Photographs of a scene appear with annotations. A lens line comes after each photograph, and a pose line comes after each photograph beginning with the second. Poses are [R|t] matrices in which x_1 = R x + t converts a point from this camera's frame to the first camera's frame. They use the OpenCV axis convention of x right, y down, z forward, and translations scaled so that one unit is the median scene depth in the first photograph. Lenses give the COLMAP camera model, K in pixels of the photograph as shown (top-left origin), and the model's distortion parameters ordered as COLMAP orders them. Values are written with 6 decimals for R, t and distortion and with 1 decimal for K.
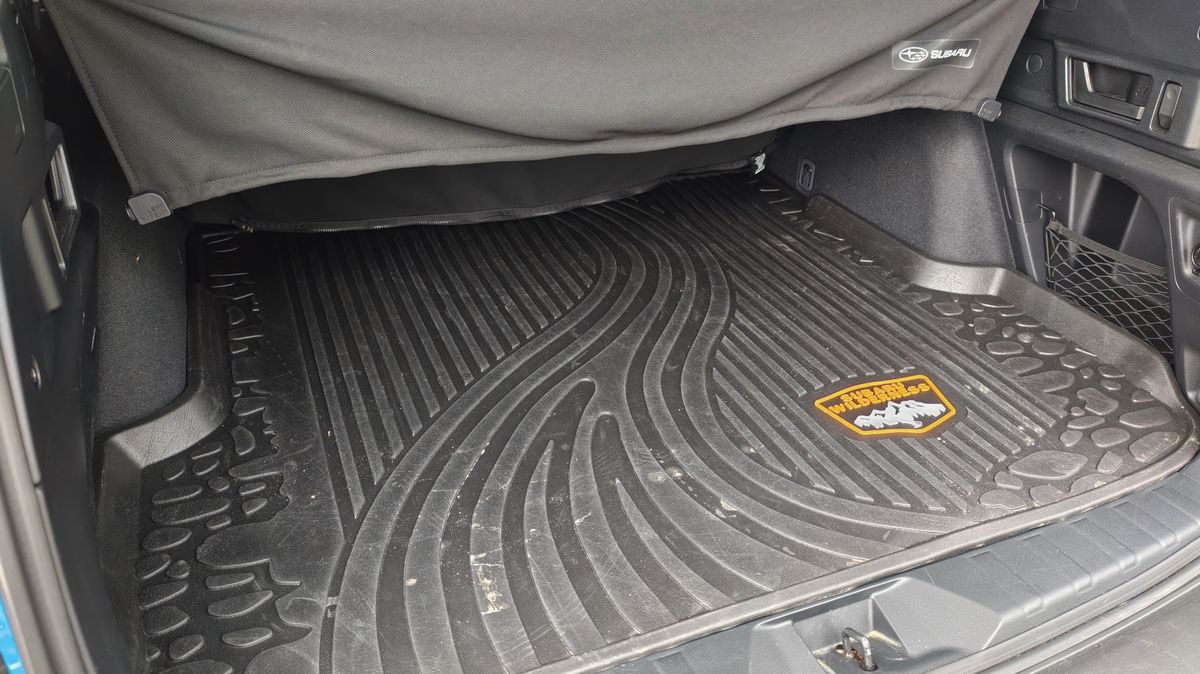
lens RADIAL K [[877.7, 0, 600.0], [0, 877.7, 337.0], [0, 0, 1]] dist [0.002679, -0.090224]
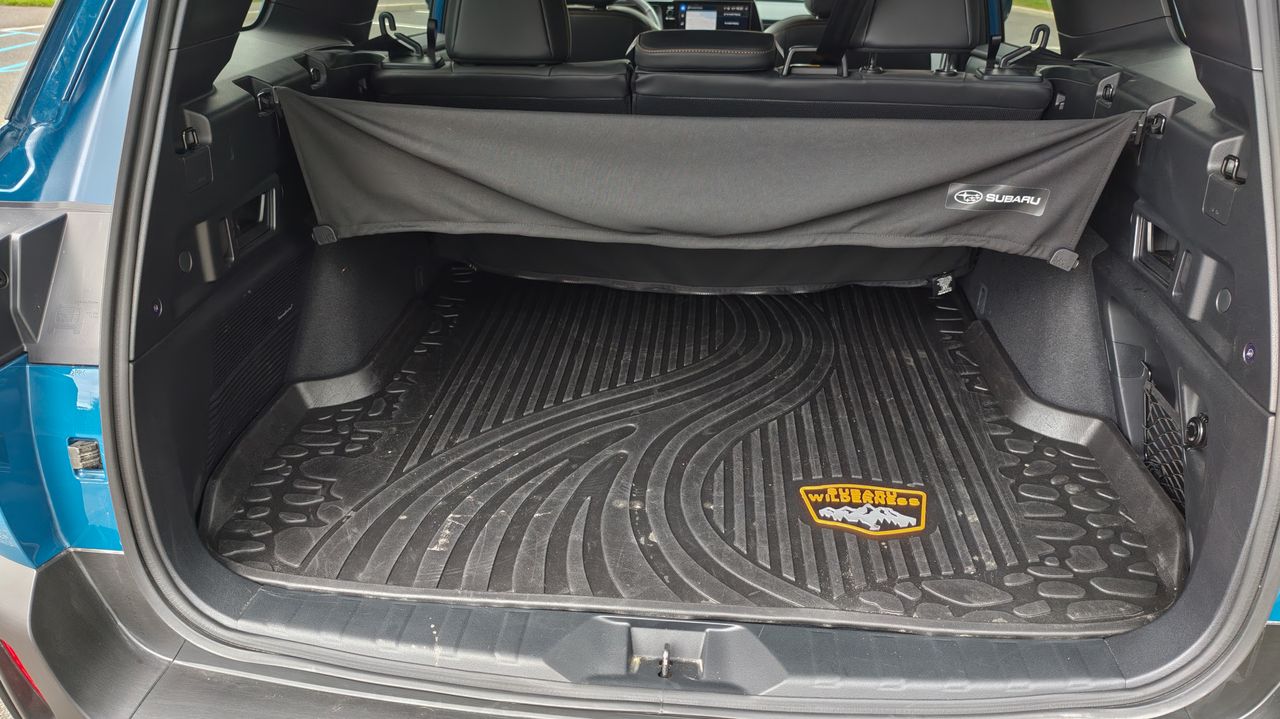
lens RADIAL K [[926.8, 0, 639.9], [0, 926.8, 345.1], [0, 0, 1]] dist [-0.030037, -0.000673]
pose [[0.892018, 0.183334, -0.413149, 0.551260], [-0.217362, 0.975410, -0.036463, -0.016349], [0.396305, 0.122329, 0.909933, -0.191274]]
